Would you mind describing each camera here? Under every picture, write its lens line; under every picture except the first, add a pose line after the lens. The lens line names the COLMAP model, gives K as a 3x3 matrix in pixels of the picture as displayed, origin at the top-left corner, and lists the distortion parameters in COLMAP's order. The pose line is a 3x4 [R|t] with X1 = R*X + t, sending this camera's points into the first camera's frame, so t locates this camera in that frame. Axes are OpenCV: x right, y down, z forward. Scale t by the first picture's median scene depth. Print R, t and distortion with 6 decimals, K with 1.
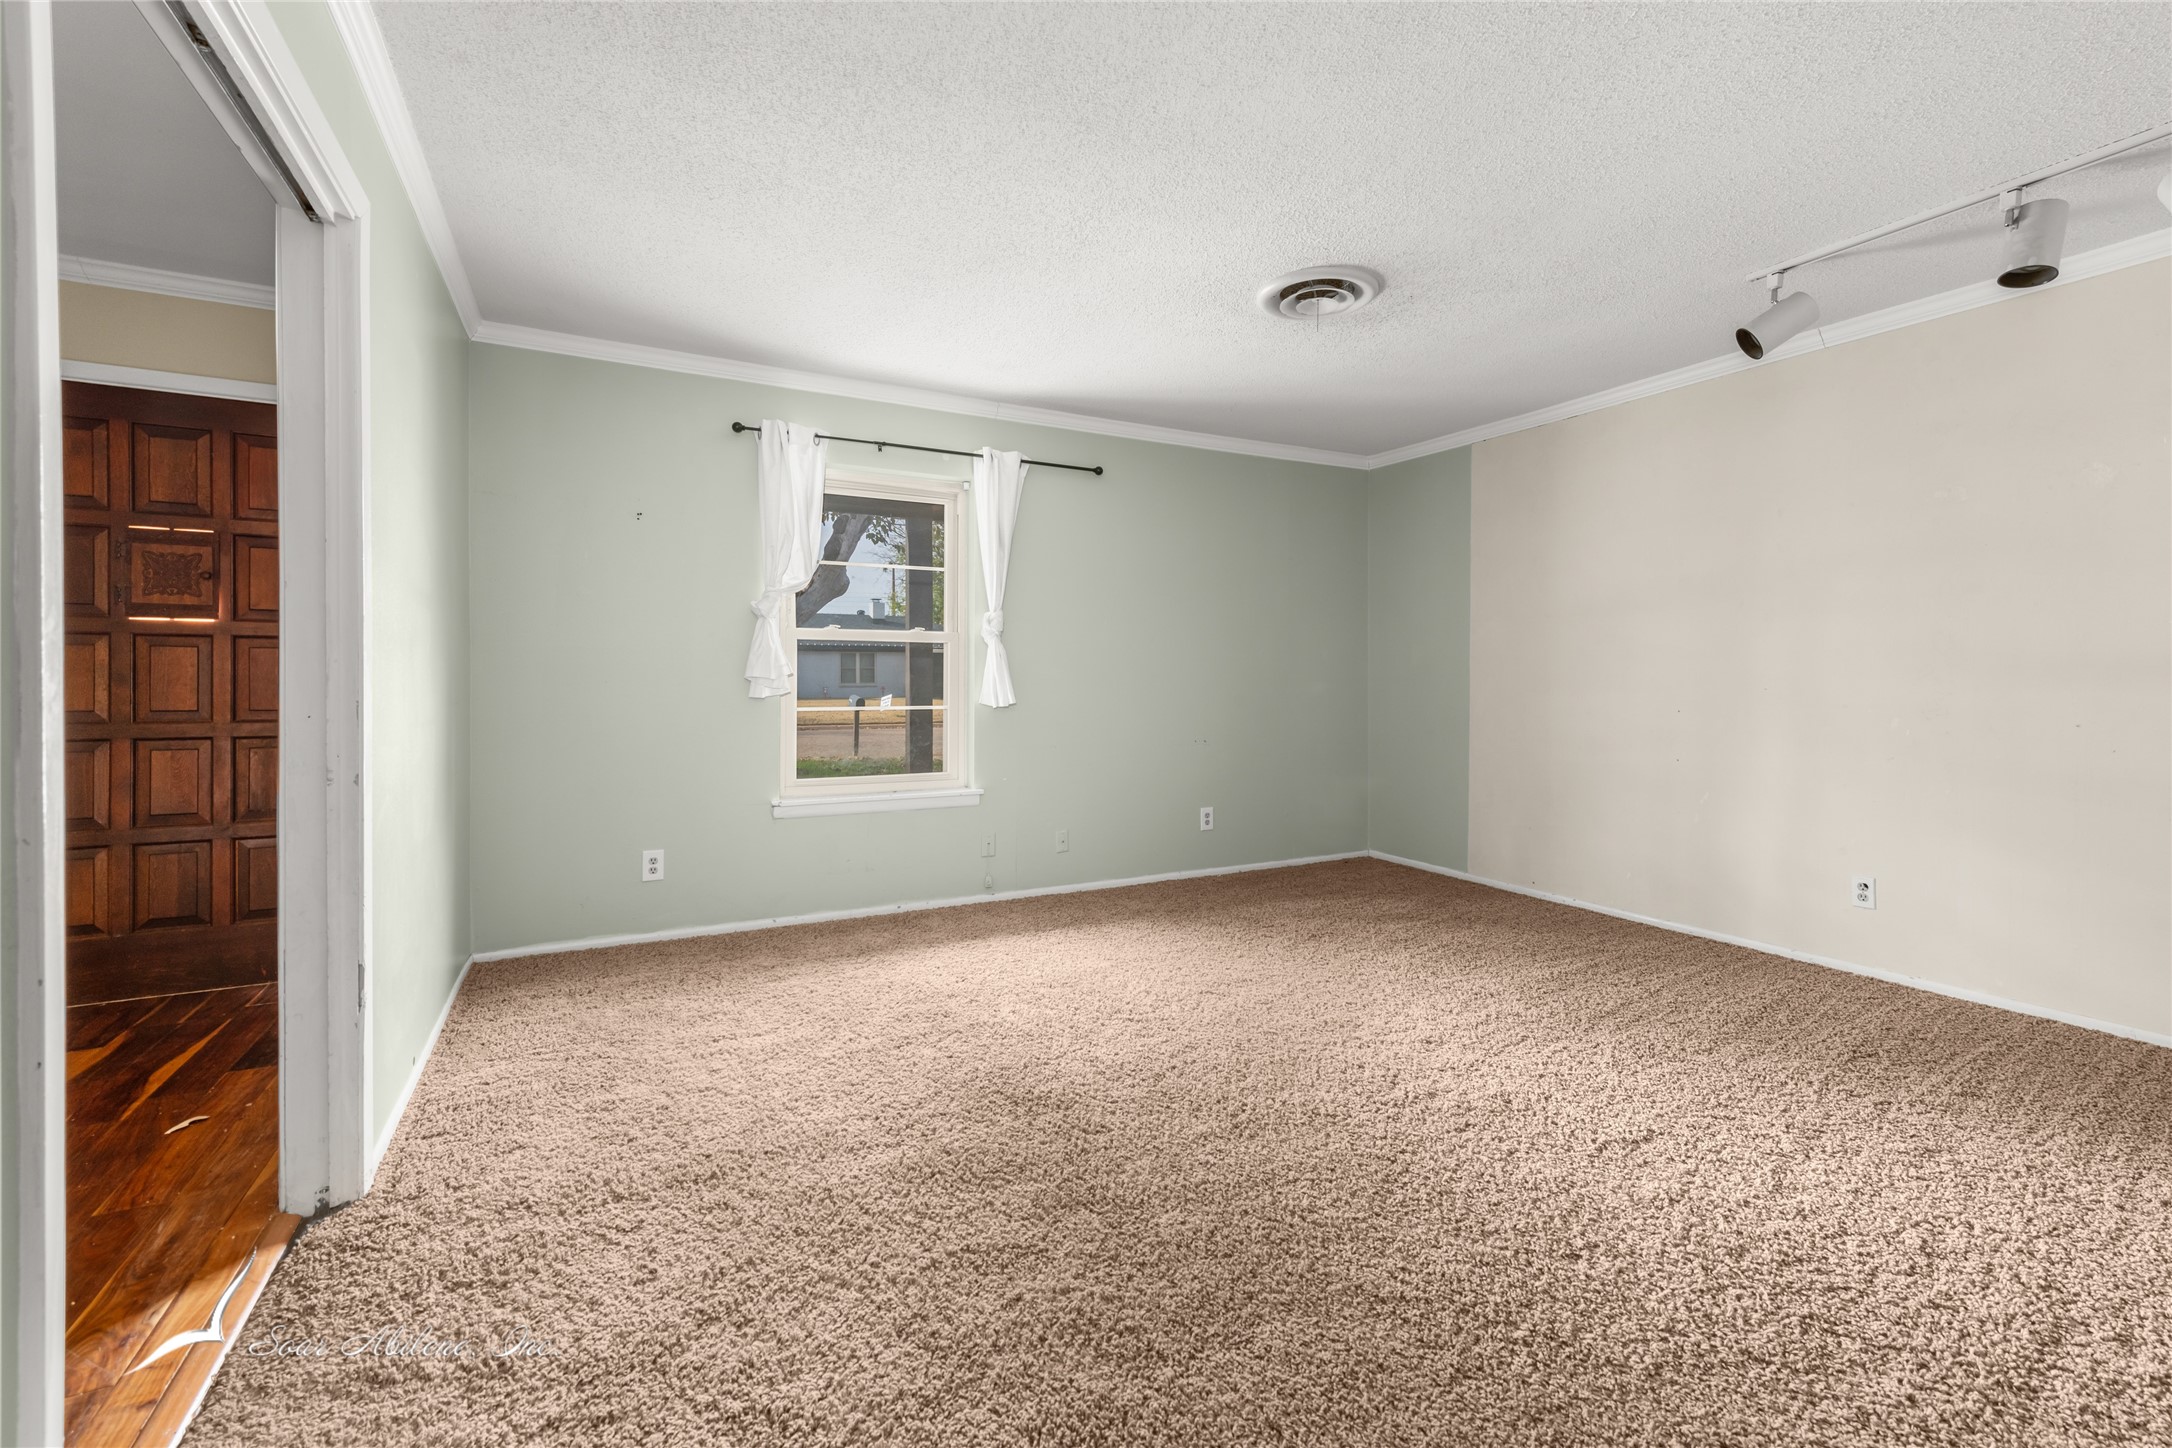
lens RADIAL K [[921.3, 0, 1096.0], [0, 921.3, 705.4], [0, 0, 1]] dist [0.016060, -0.003244]
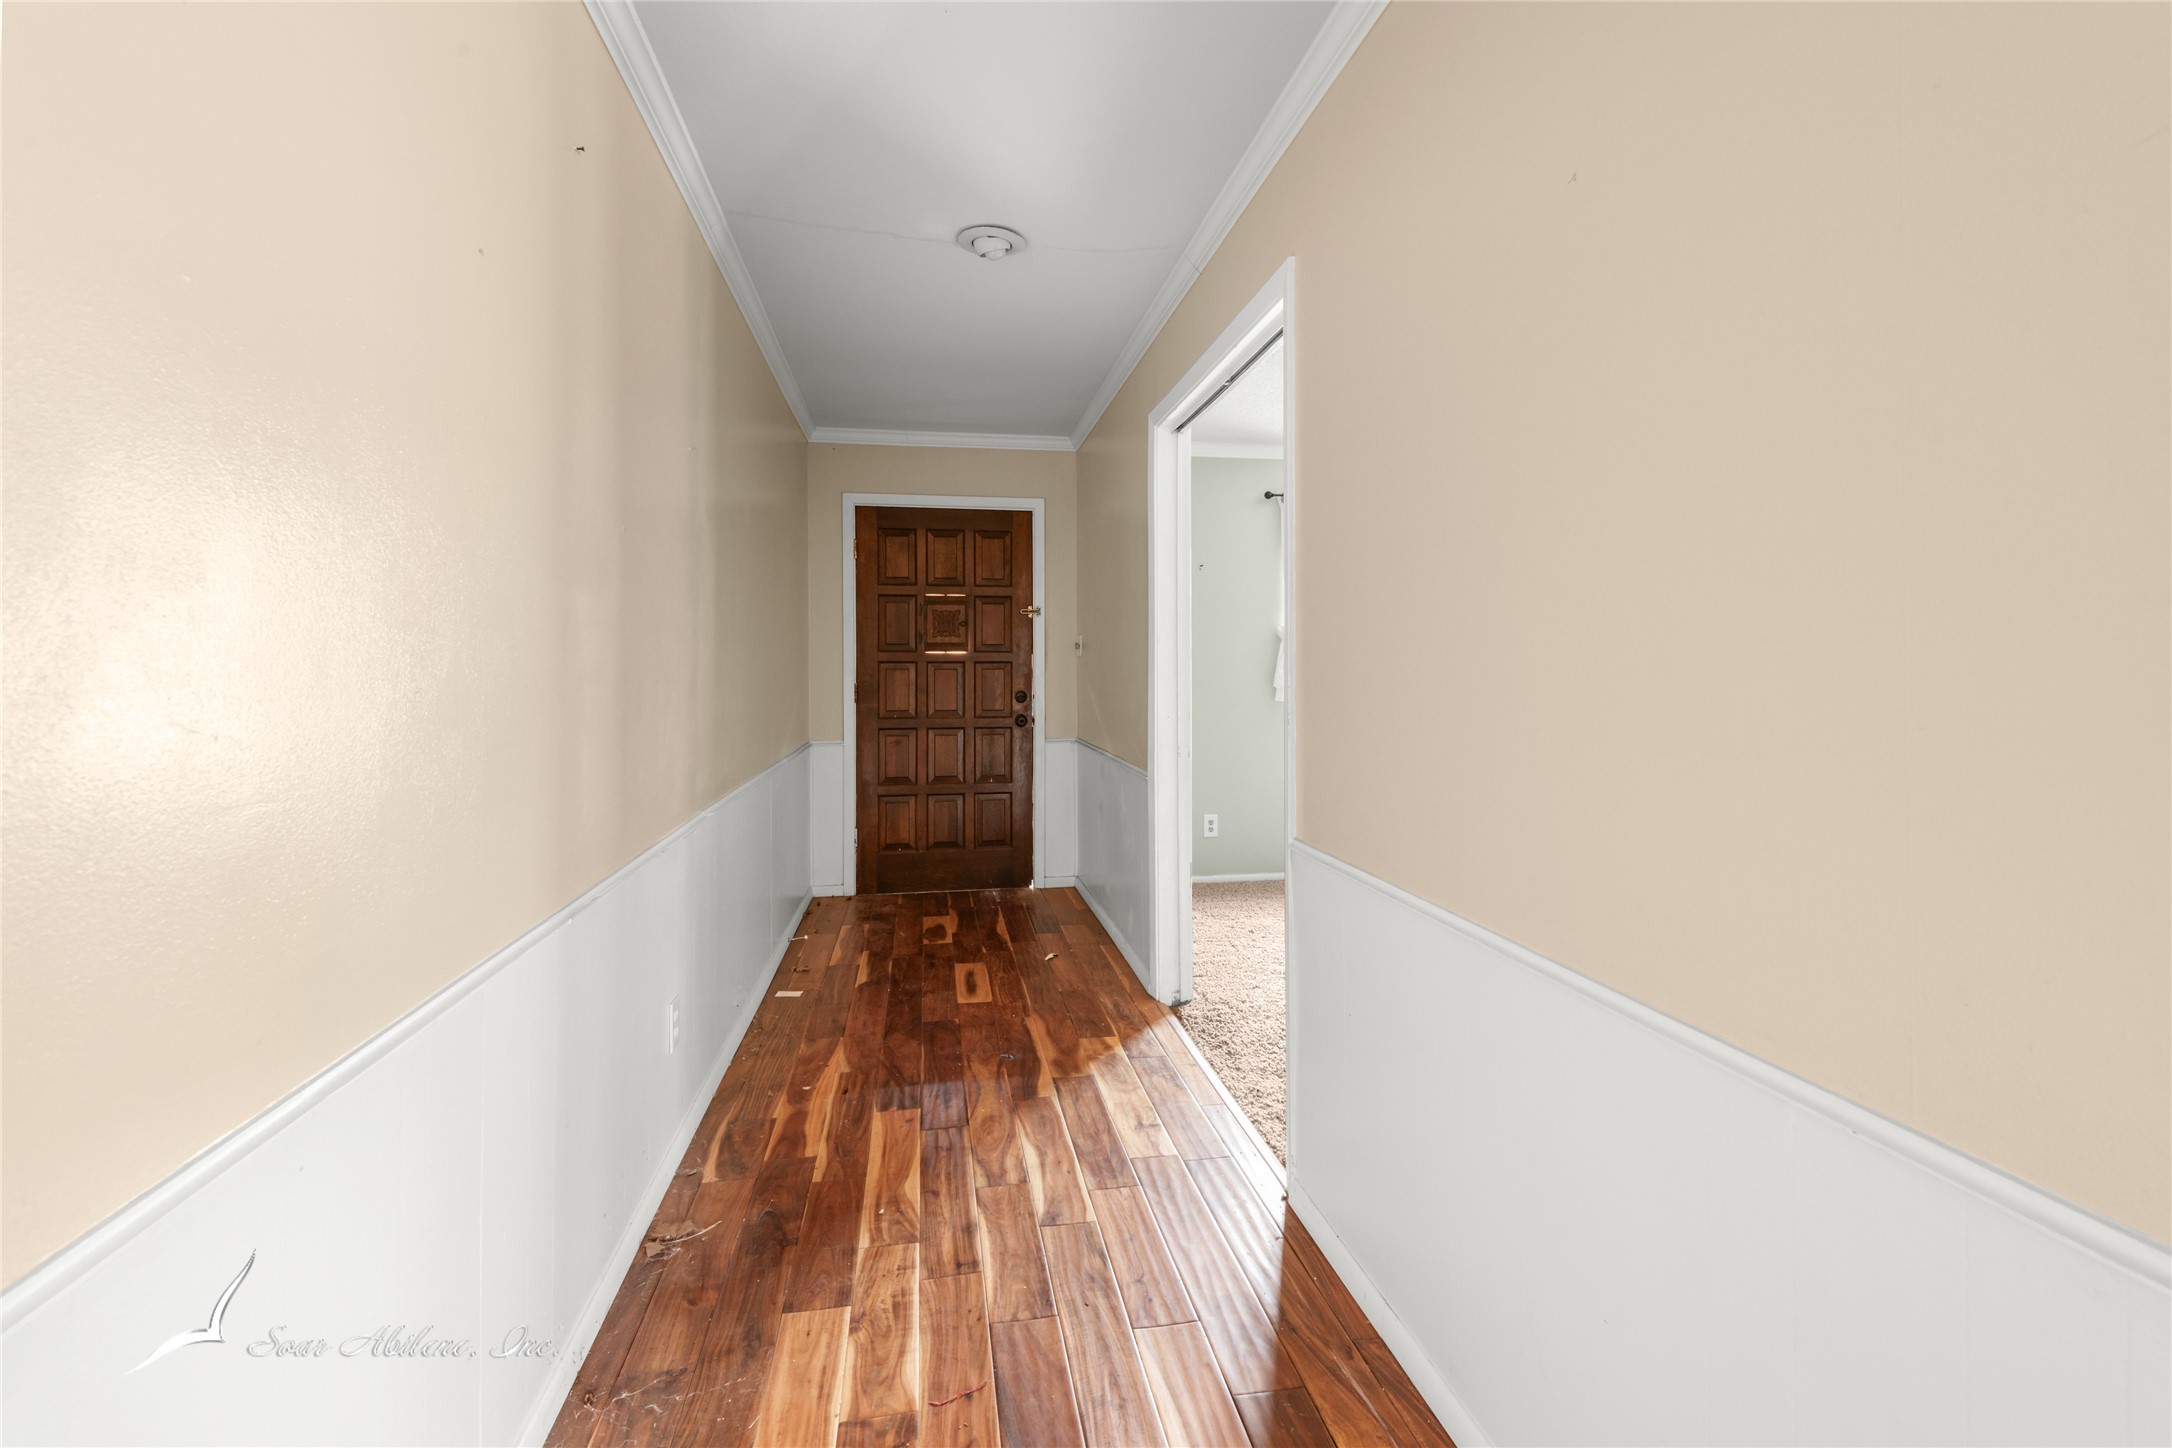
lens RADIAL K [[962.1, 0, 1088.1], [0, 962.1, 684.8], [0, 0, 1]] dist [0.015391, -0.003356]
pose [[0.951246, -0.000661, -0.308432, -0.260994], [-0.002244, 0.999956, -0.009063, -0.023065], [0.308425, 0.009313, 0.951203, -0.469479]]
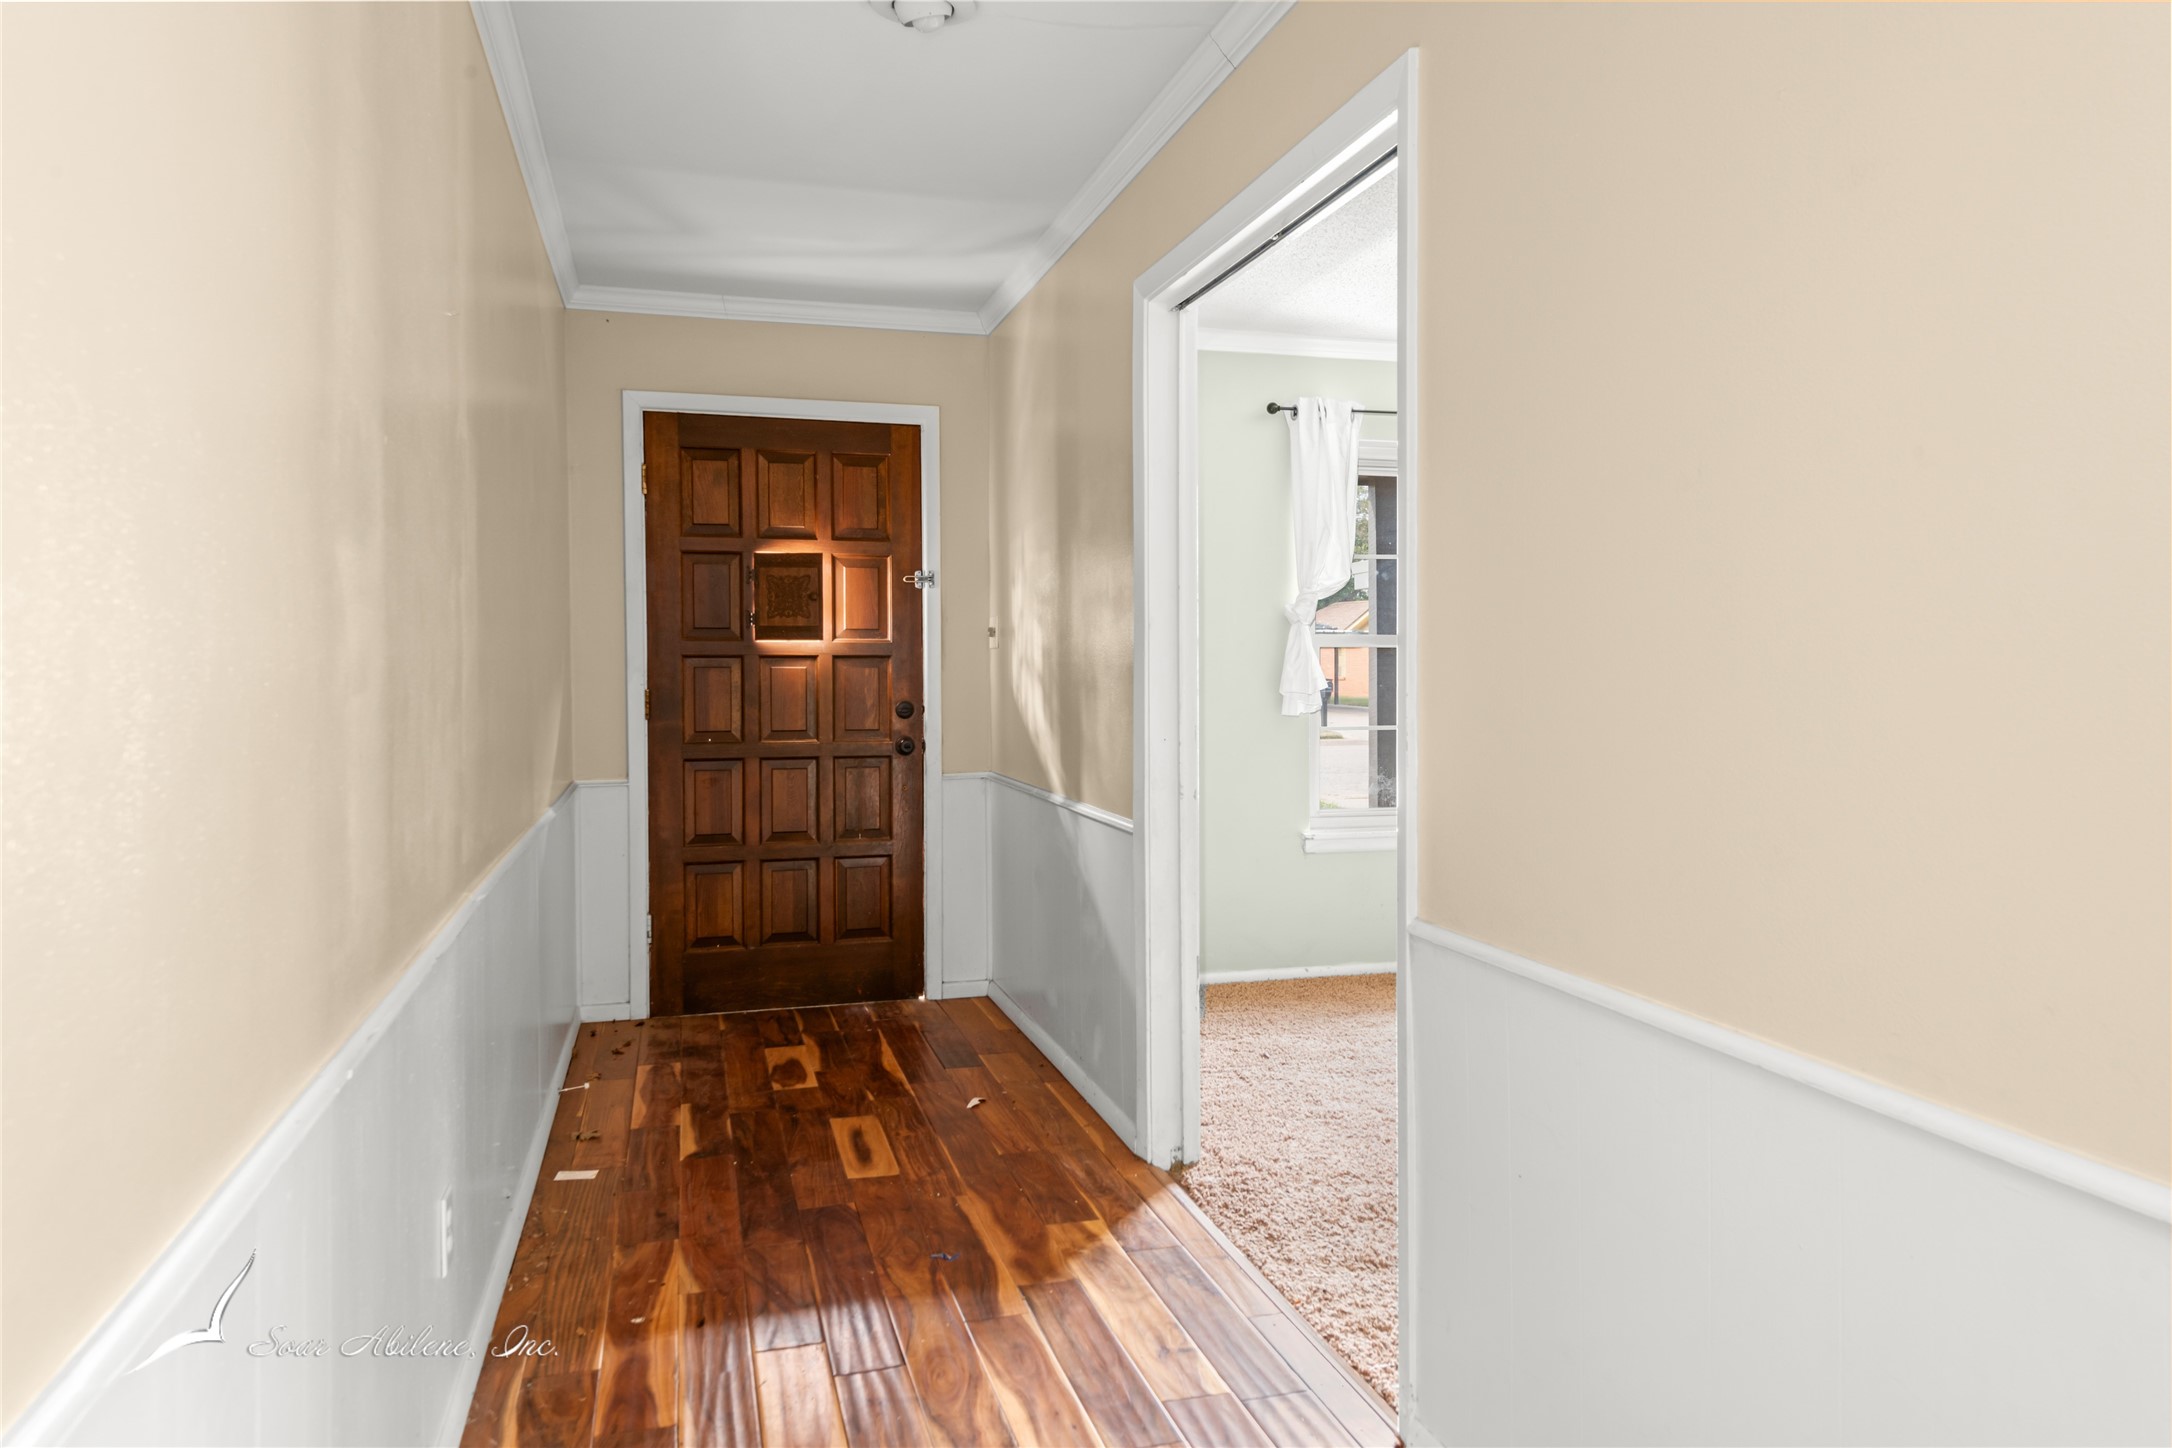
lens RADIAL K [[1442.7, 0, 1093.6], [0, 1442.7, 717.0], [0, 0, 1]] dist [0.023940, -0.014222]
pose [[0.979646, 0.002005, -0.200724, -0.345830], [-0.000291, 0.999963, 0.008565, -0.022641], [0.200734, -0.008332, 0.979610, -0.481122]]
